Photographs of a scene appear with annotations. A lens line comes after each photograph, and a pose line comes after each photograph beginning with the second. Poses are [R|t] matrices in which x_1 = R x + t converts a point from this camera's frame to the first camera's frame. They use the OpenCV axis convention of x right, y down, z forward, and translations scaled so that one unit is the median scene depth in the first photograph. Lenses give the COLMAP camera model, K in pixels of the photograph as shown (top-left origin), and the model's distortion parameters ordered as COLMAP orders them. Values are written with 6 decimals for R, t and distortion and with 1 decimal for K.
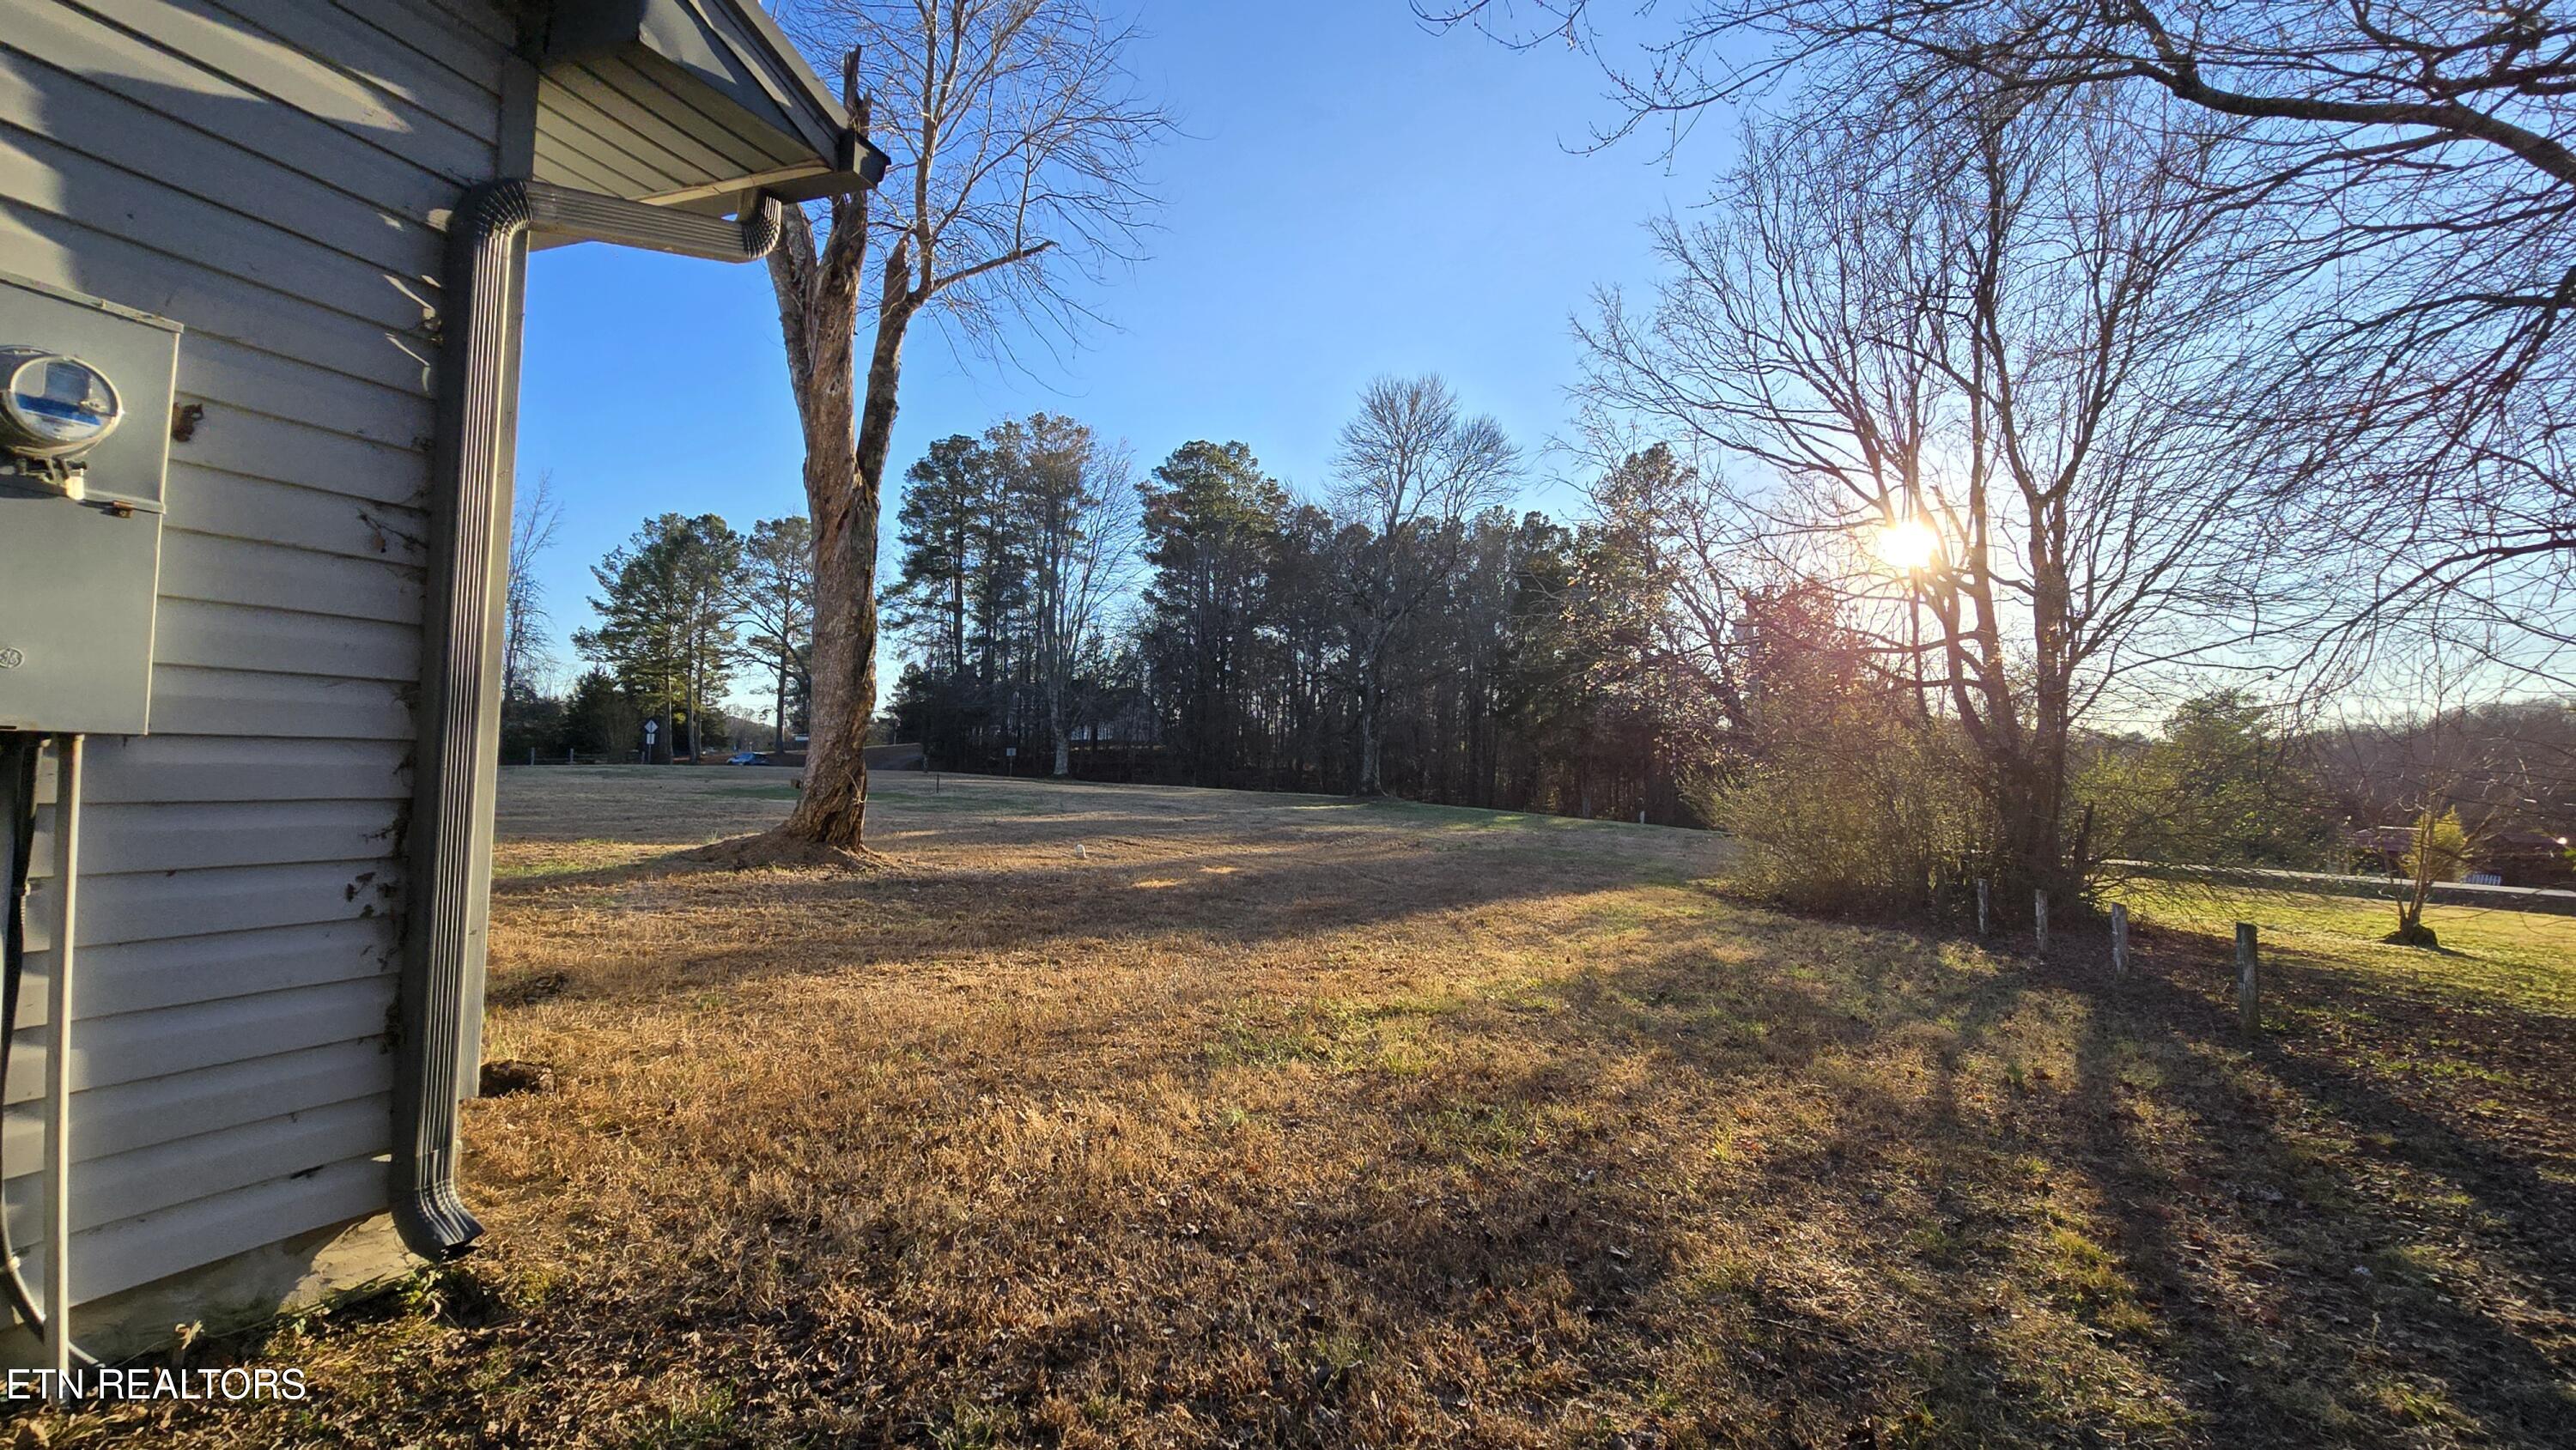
lens RADIAL K [[1142.6, 0, 1277.5], [0, 1142.6, 727.1], [0, 0, 1]] dist [-0.002844, 0.002917]
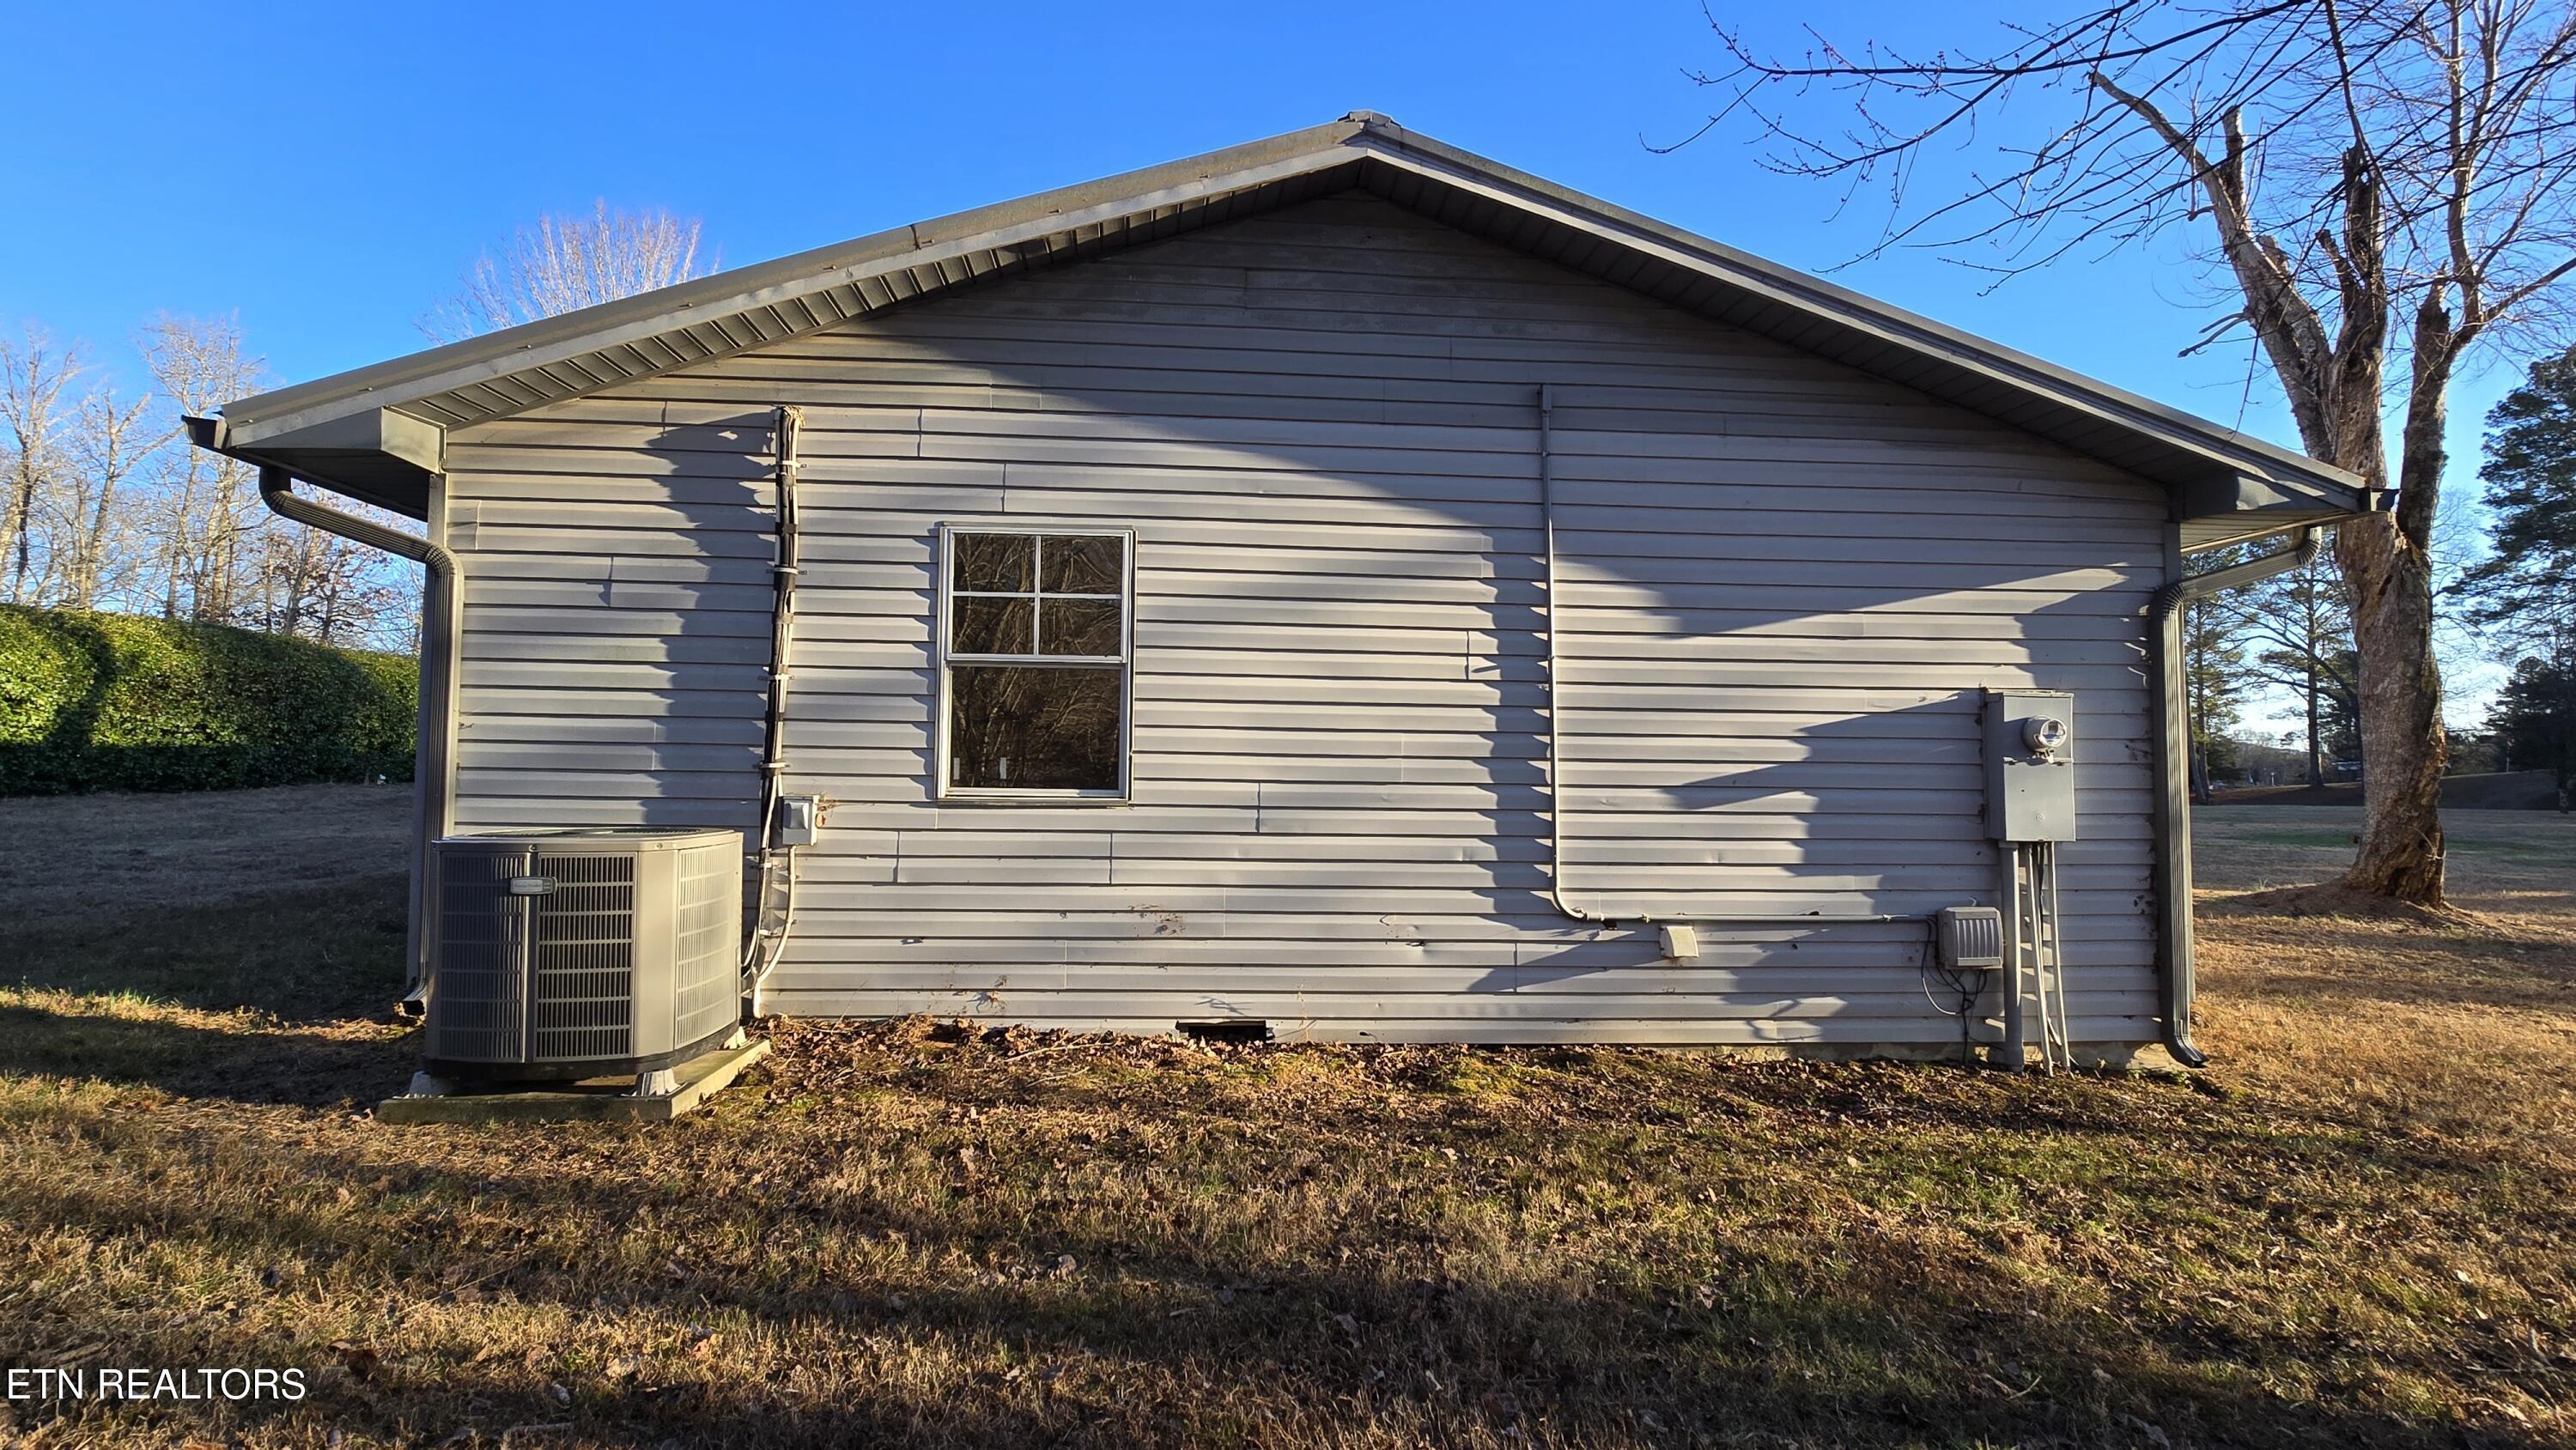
lens RADIAL K [[1142.6, 0, 1282.9], [0, 1142.6, 723.6], [0, 0, 1]] dist [-0.002844, 0.002917]
pose [[0.412719, -0.073340, -0.907901, 0.132181], [0.041888, 0.997227, -0.061514, -0.031905], [0.909895, -0.012642, 0.414646, -0.326077]]
